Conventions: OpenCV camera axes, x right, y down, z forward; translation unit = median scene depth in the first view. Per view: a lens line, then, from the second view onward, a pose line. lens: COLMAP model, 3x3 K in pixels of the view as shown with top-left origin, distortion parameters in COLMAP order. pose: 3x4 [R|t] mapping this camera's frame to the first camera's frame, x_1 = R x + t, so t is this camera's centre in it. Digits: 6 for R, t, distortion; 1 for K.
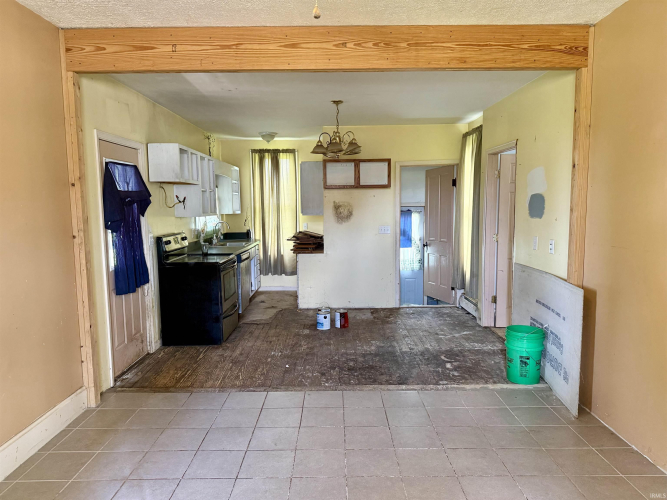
lens RADIAL K [[475.6, 0, 334.6], [0, 475.6, 248.3], [0, 0, 1]] dist [0.072798, -0.040440]
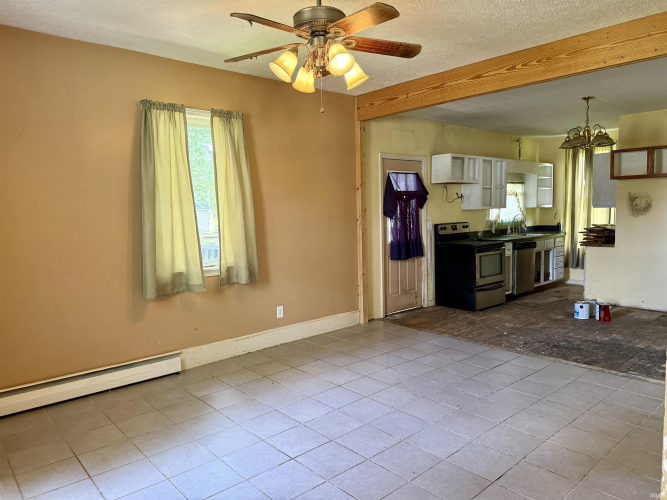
lens RADIAL K [[475.6, 0, 337.1], [0, 475.6, 255.0], [0, 0, 1]] dist [0.072798, -0.040440]
pose [[0.676542, 0.070689, -0.733004, 0.464409], [-0.056311, 0.997434, 0.044217, 0.021240], [0.734248, 0.011361, 0.678786, -0.123730]]
